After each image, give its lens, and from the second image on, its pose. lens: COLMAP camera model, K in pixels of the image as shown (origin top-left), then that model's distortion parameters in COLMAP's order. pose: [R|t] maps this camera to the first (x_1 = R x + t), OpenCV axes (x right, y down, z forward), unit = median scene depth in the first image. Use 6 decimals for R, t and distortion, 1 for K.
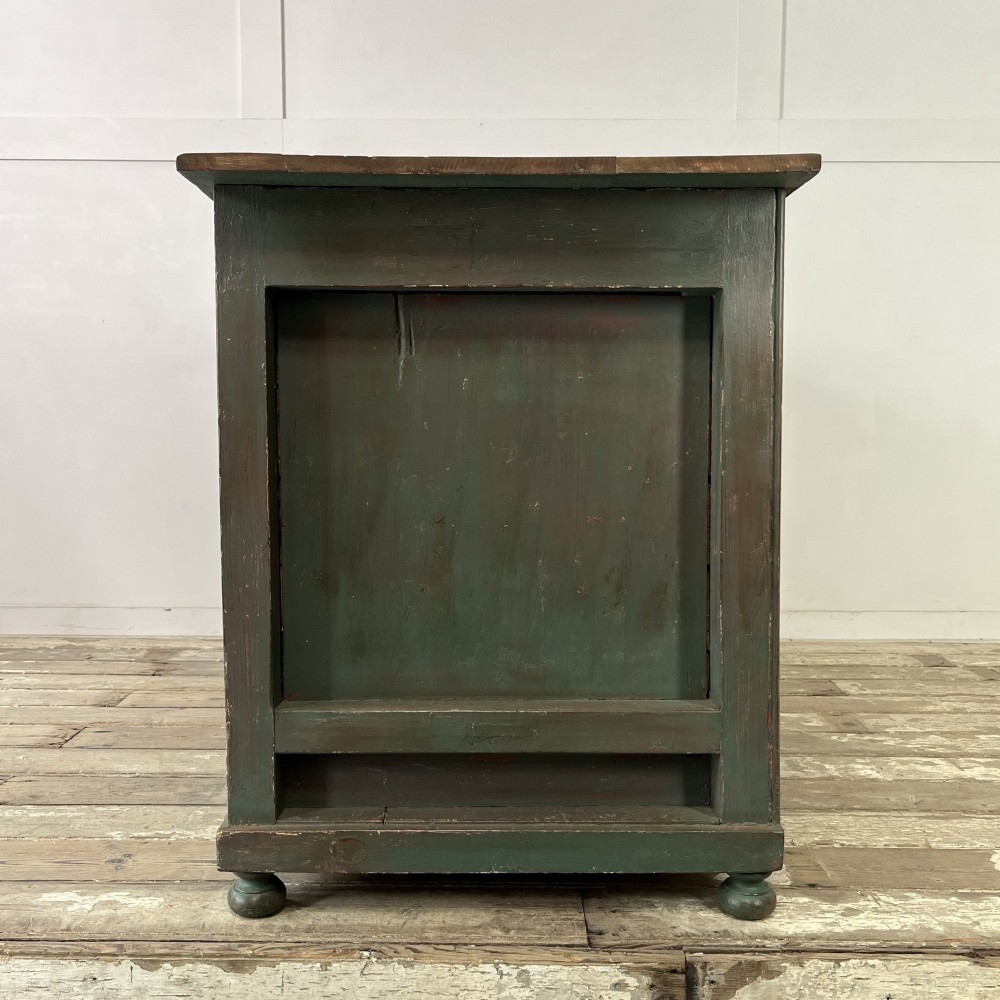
lens RADIAL K [[1058.5, 0, 486.1], [0, 1058.5, 502.6], [0, 0, 1]] dist [0.012177, 0.007798]
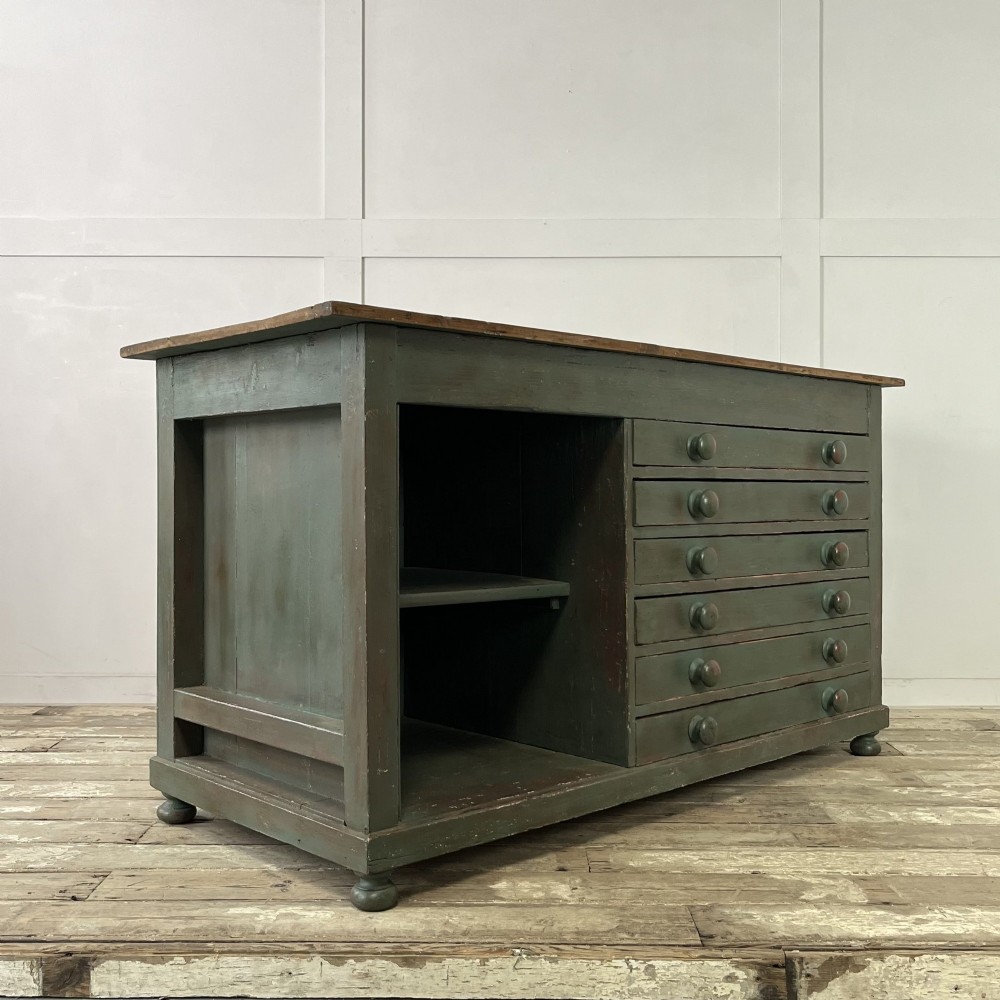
lens RADIAL K [[1157.0, 0, 492.9], [0, 1157.0, 459.1], [0, 0, 1]] dist [0.022486, -0.008900]
pose [[0.999994, -0.001833, 0.003100, -0.126743], [0.002136, 0.994904, -0.100799, 0.005143], [-0.002900, 0.100805, 0.994902, -0.313965]]
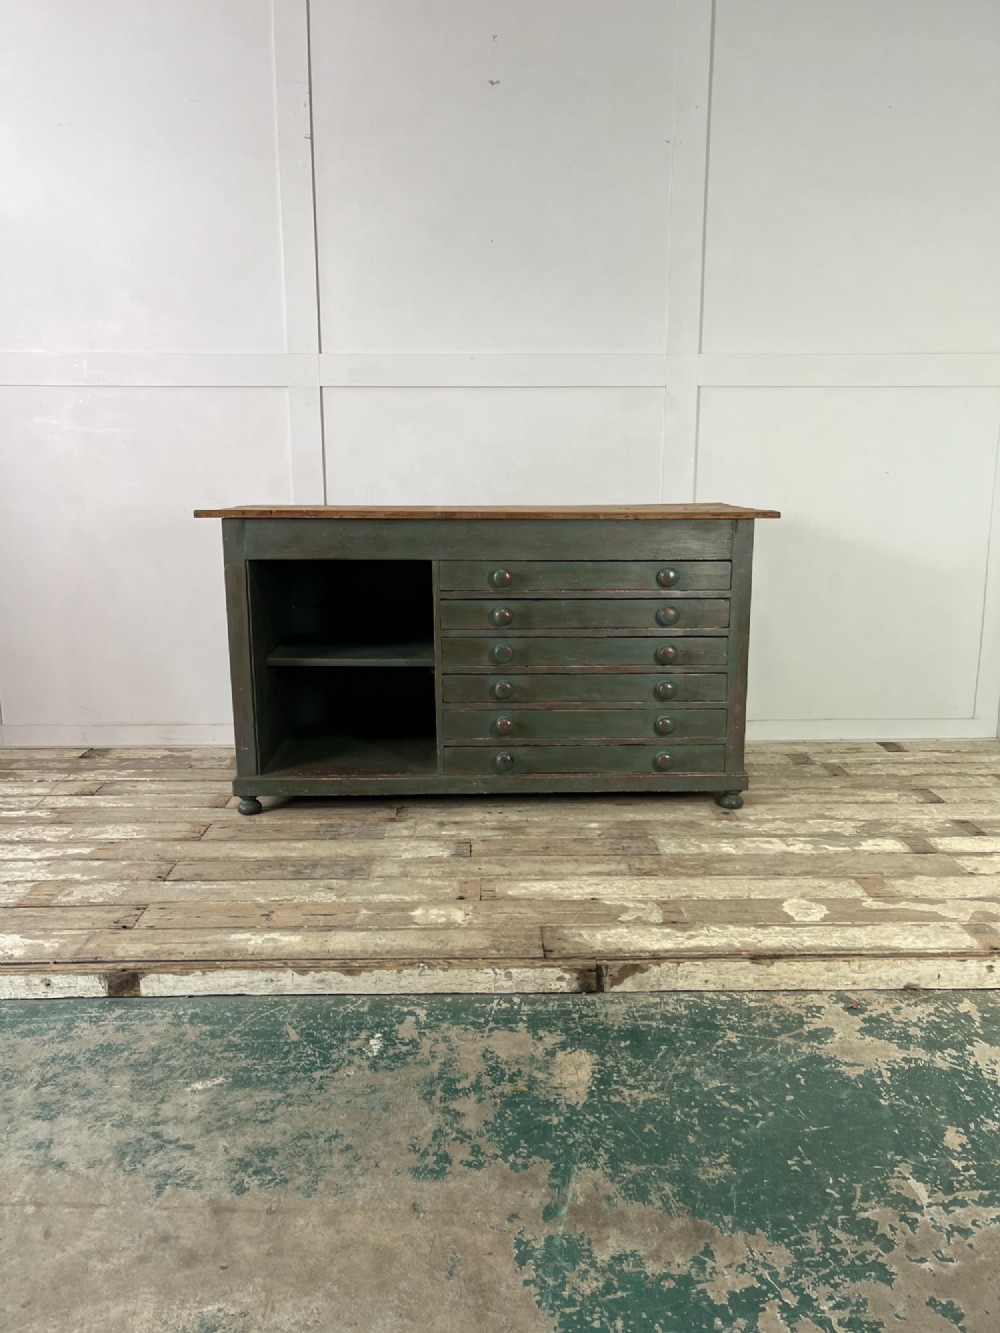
lens RADIAL K [[1026.5, 0, 500.0], [0, 1026.5, 666.5], [0, 0, 1]] dist [0.025604, -0.007187]
pose [[0.999535, -0.011167, 0.028372, -0.020415], [0.007916, 0.993653, 0.112213, -0.246230], [-0.029445, -0.111936, 0.993279, -0.616310]]
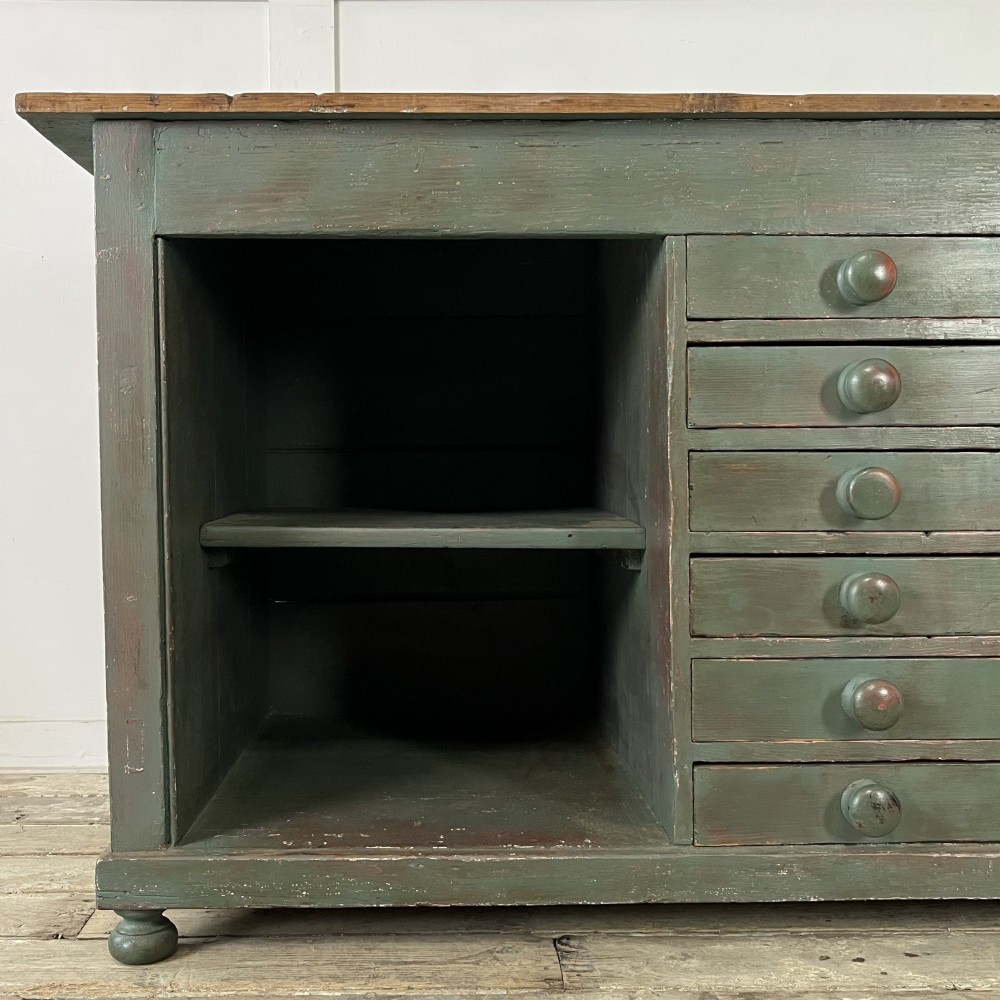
lens RADIAL K [[1175.1, 0, 458.9], [0, 1175.1, 496.0], [0, 0, 1]] dist [0.019386, -0.008490]
pose [[0.999793, -0.011448, 0.016825, -0.270597], [0.012239, 0.998789, -0.047661, 0.007220], [-0.016259, 0.047857, 0.998722, 0.650199]]
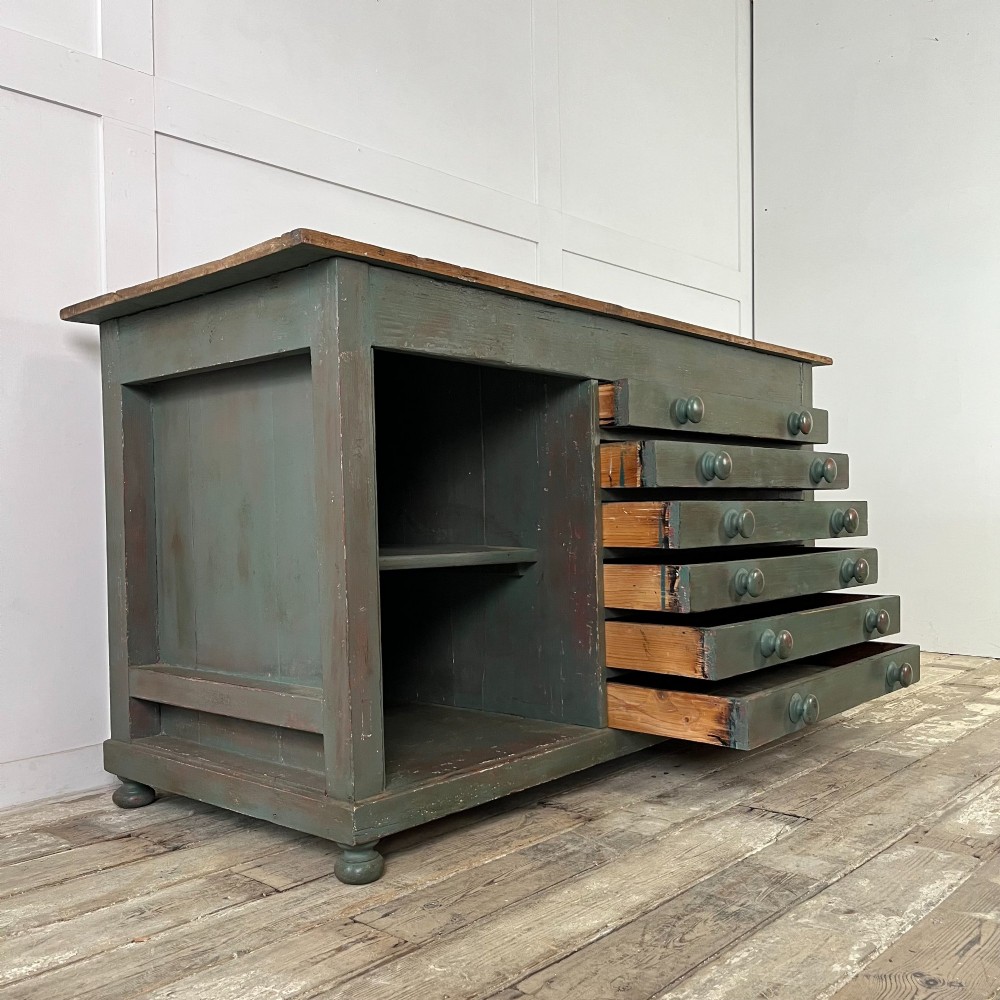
lens RADIAL K [[1020.9, 0, 509.0], [0, 1020.9, 505.3], [0, 0, 1]] dist [0.022841, -0.015605]
pose [[0.655517, -0.012510, 0.755077, -1.184852], [0.078047, 0.995631, -0.051261, -0.002160], [-0.751137, 0.092534, 0.653629, 0.738655]]
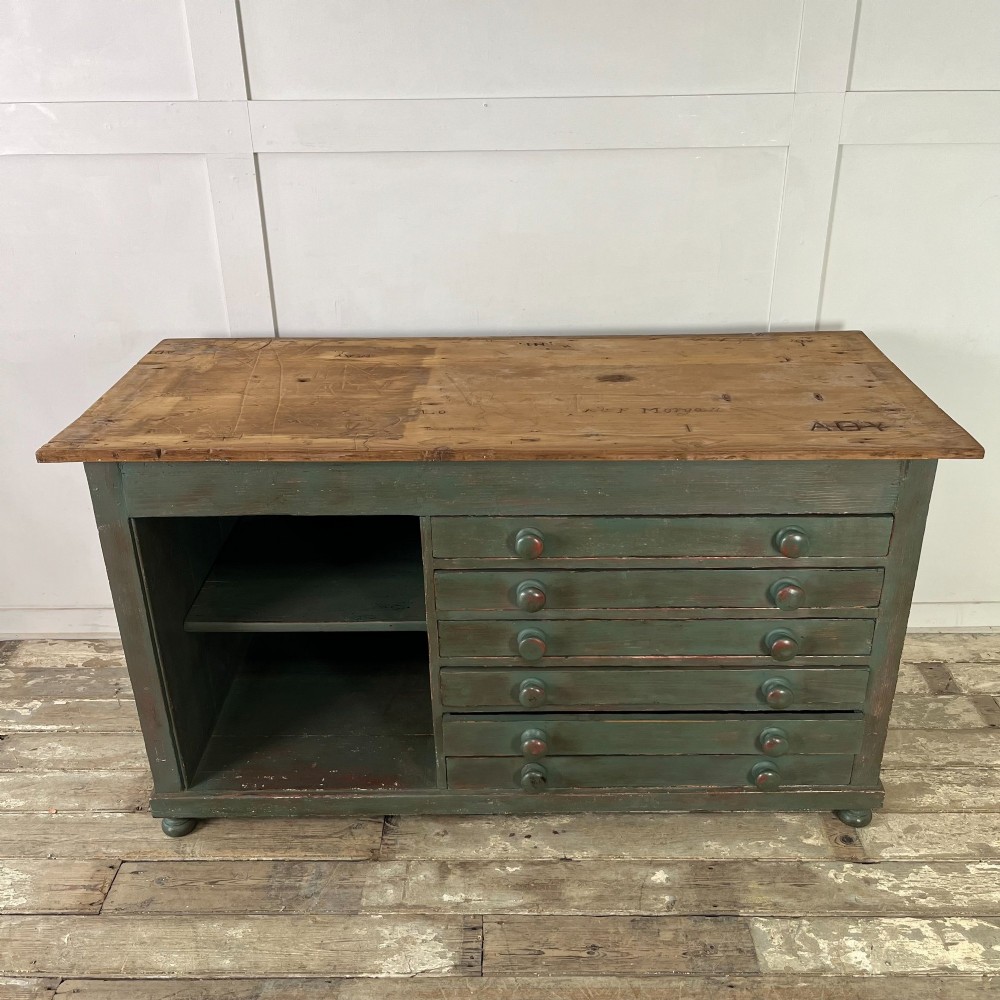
lens RADIAL K [[1020.9, 0, 509.0], [0, 1020.9, 505.3], [0, 0, 1]] dist [0.022841, -0.015605]
pose [[0.999876, -0.014249, -0.006647, 0.028935], [0.015696, 0.929182, 0.369288, -0.736072], [0.000914, -0.369347, 0.929291, 0.275825]]
